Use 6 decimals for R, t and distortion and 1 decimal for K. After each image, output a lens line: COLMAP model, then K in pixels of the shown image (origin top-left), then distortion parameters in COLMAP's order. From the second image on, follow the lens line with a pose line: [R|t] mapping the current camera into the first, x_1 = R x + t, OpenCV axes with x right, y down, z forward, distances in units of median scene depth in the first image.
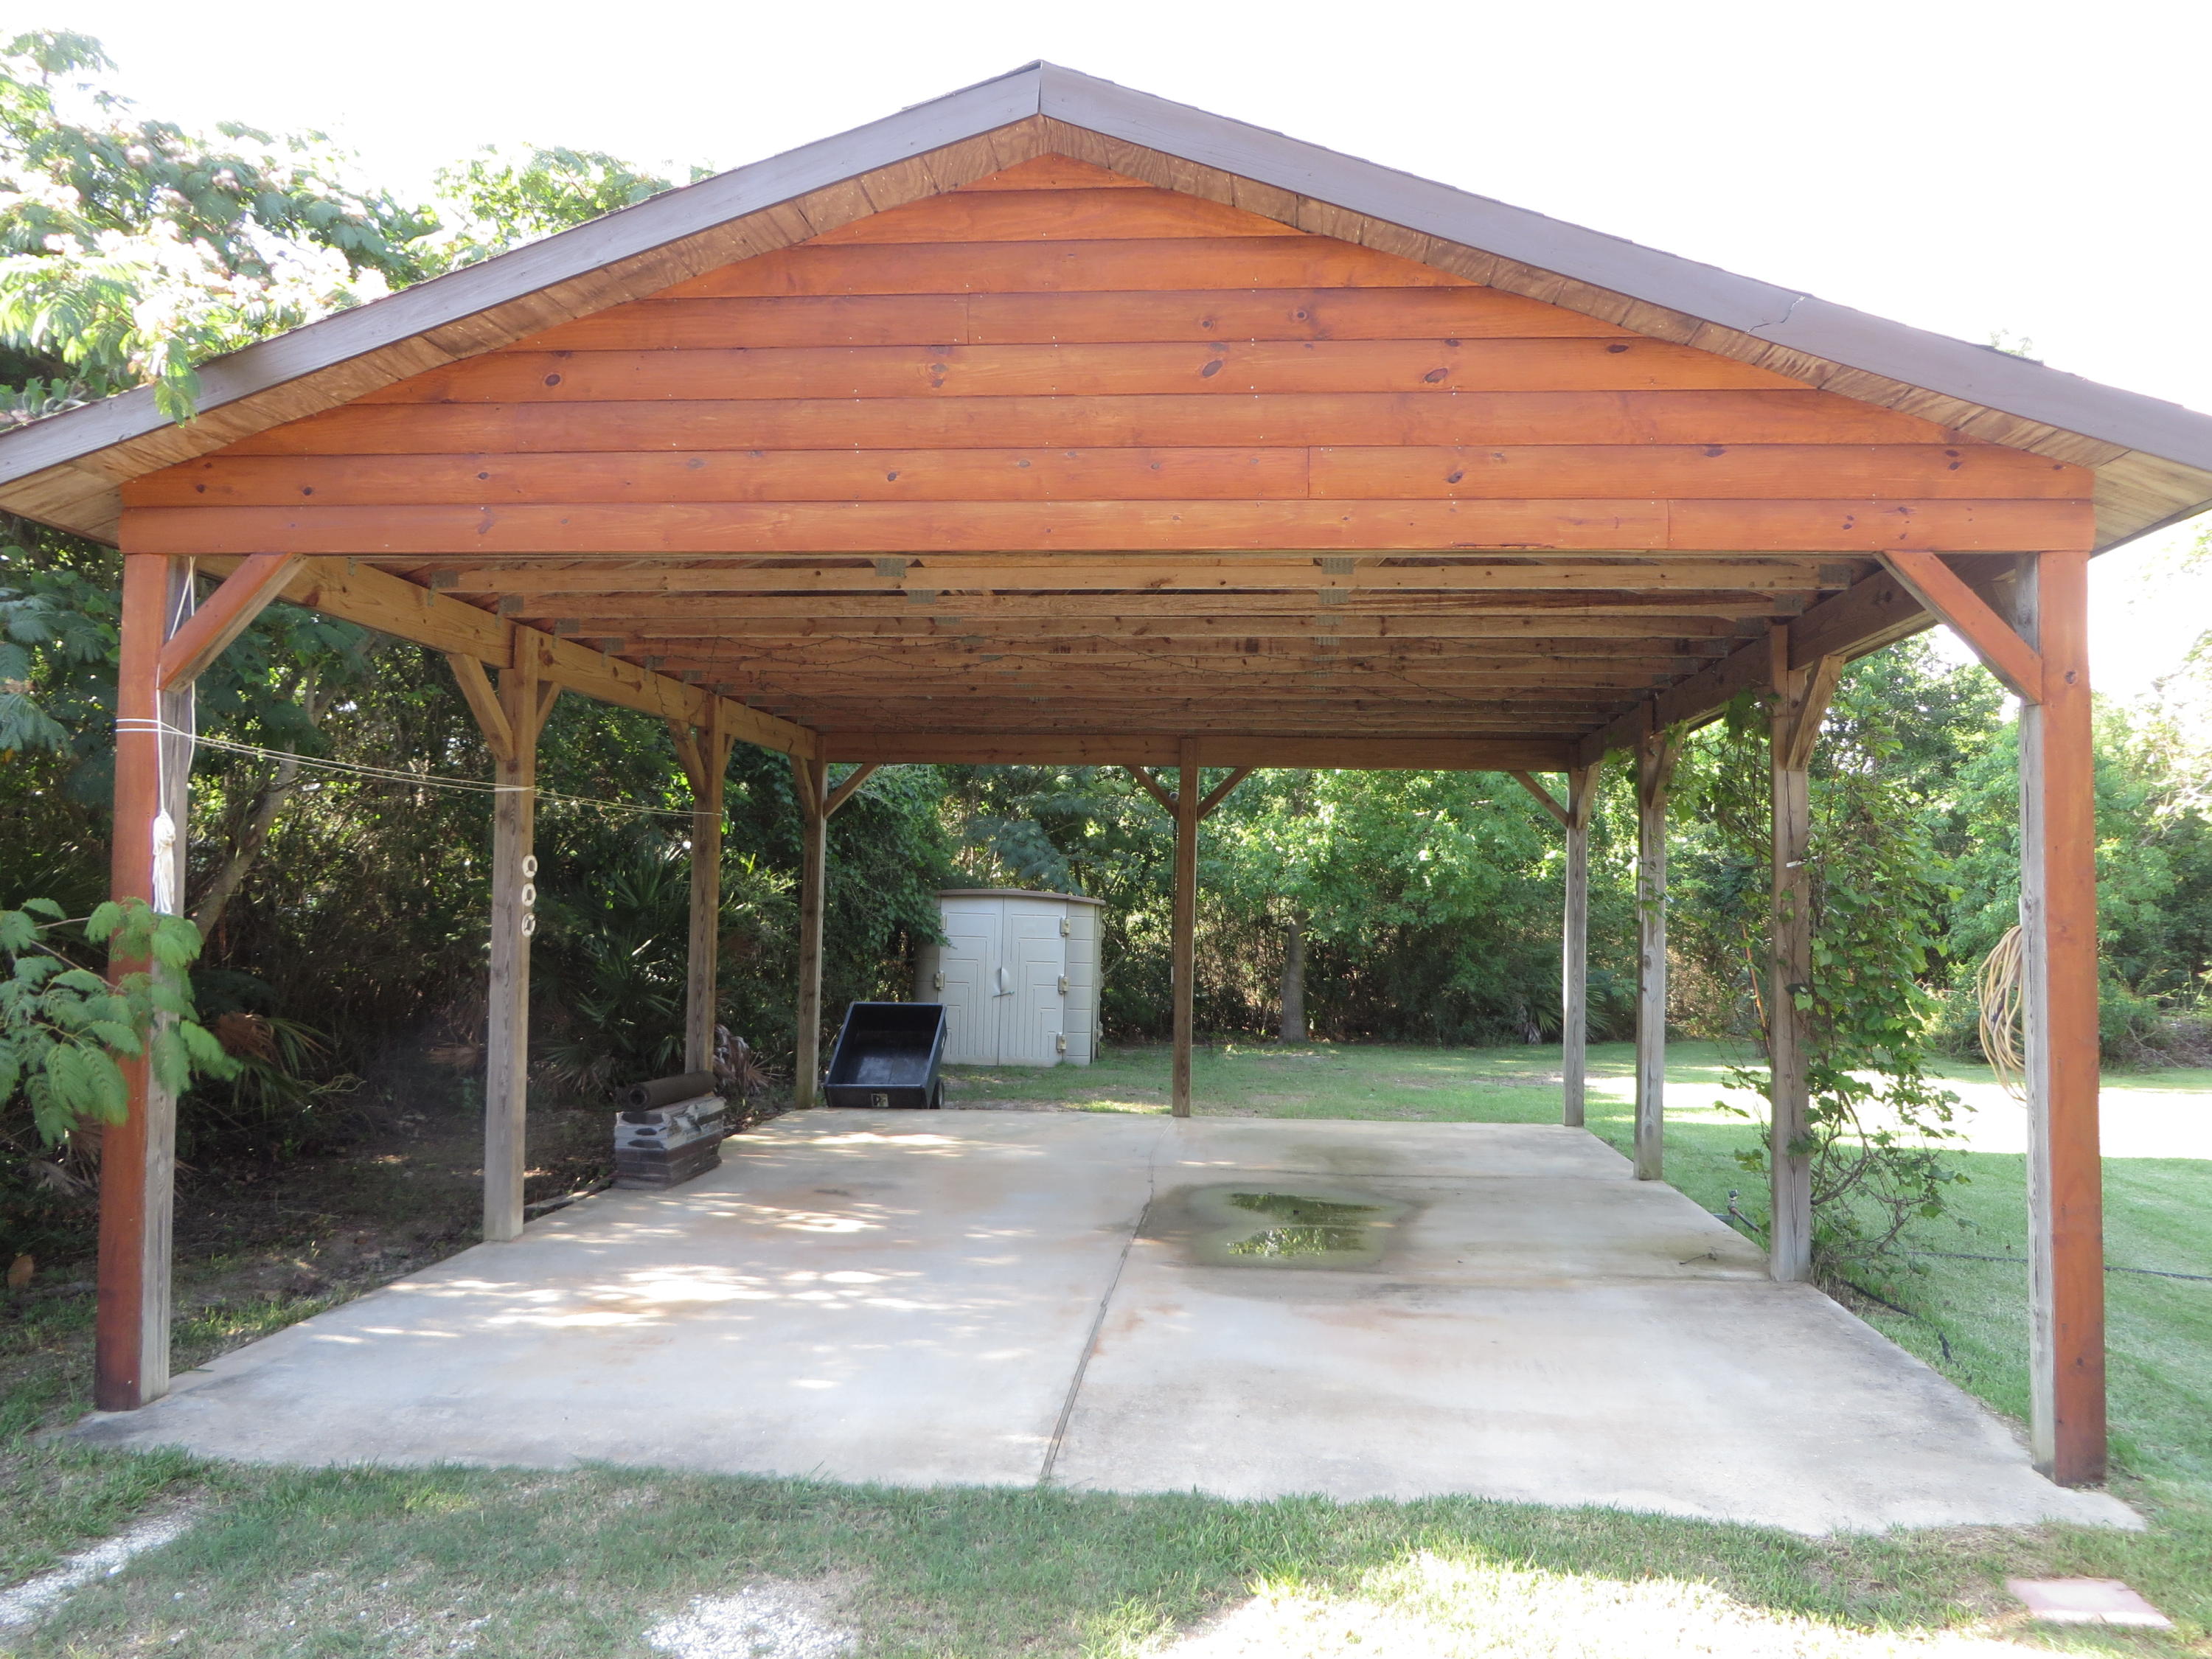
lens RADIAL K [[1675.7, 0, 1119.4], [0, 1675.7, 812.4], [0, 0, 1]] dist [-0.003622, 0.006980]
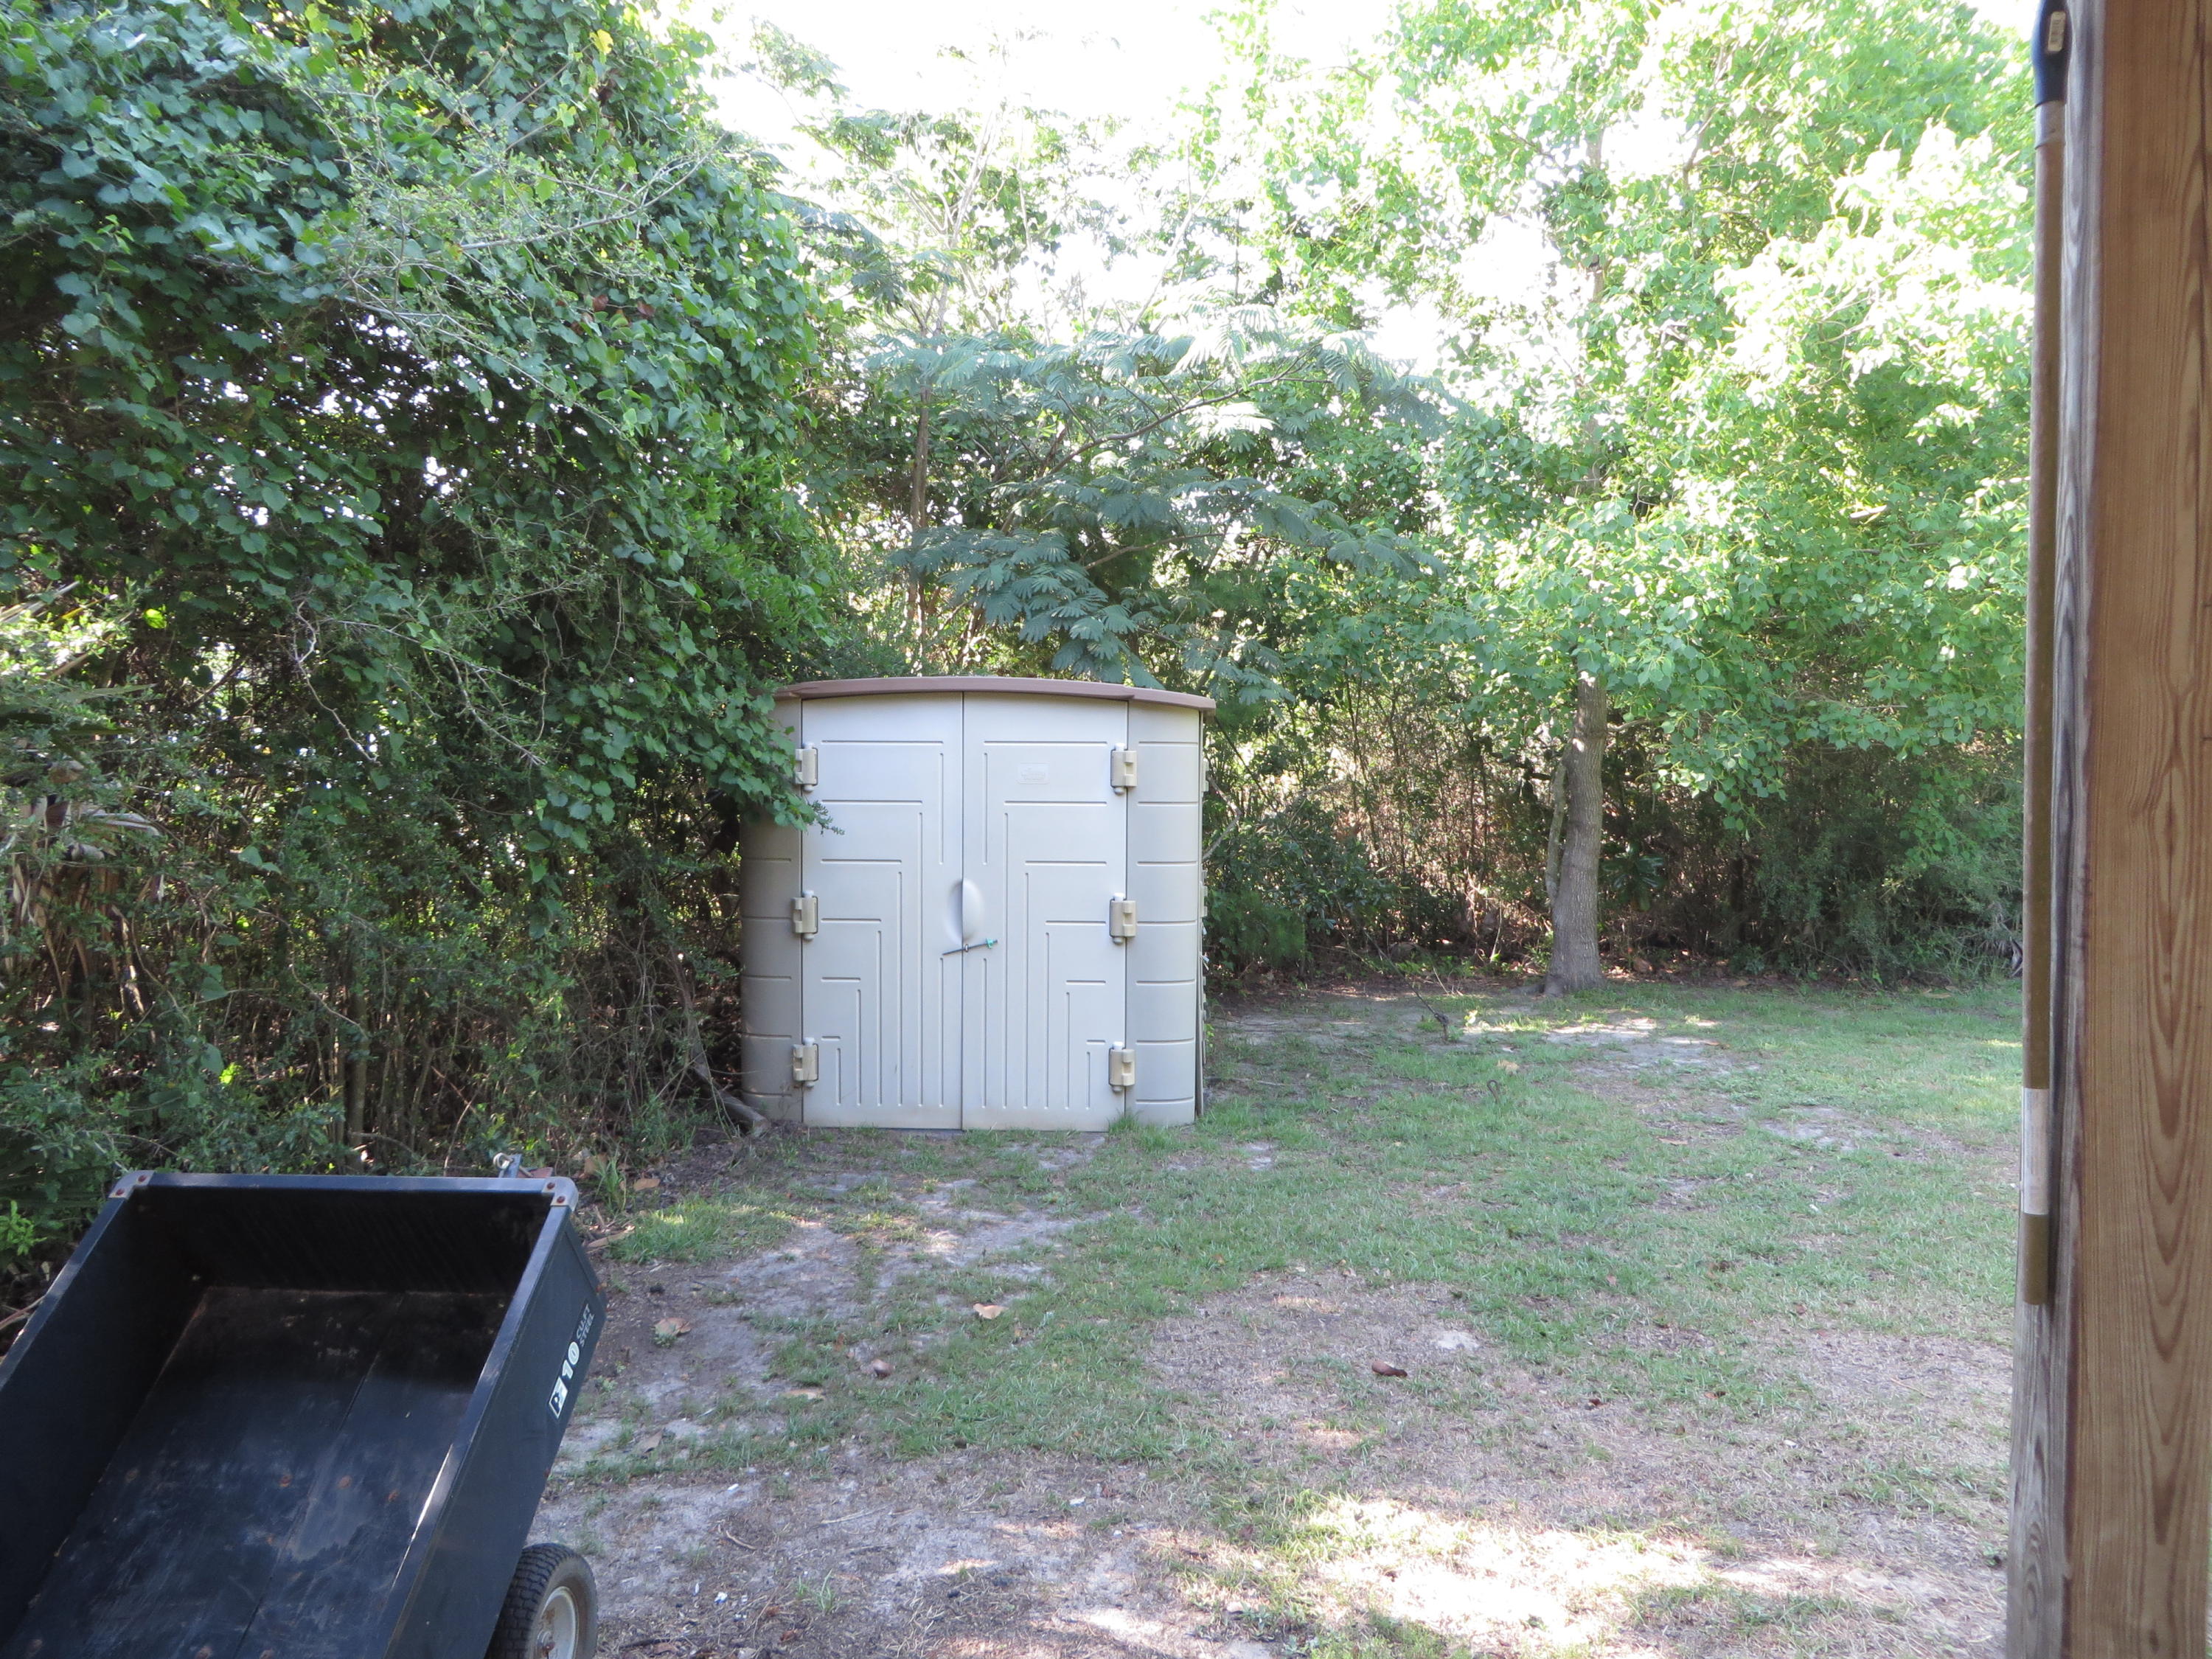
lens RADIAL K [[1664.8, 0, 1102.7], [0, 1664.8, 820.2], [0, 0, 1]] dist [-0.009087, -0.011524]
pose [[0.998898, -0.018084, -0.043316, -0.021246], [0.022418, 0.994556, 0.101765, 0.040922], [0.041240, -0.102623, 0.993865, 0.621558]]
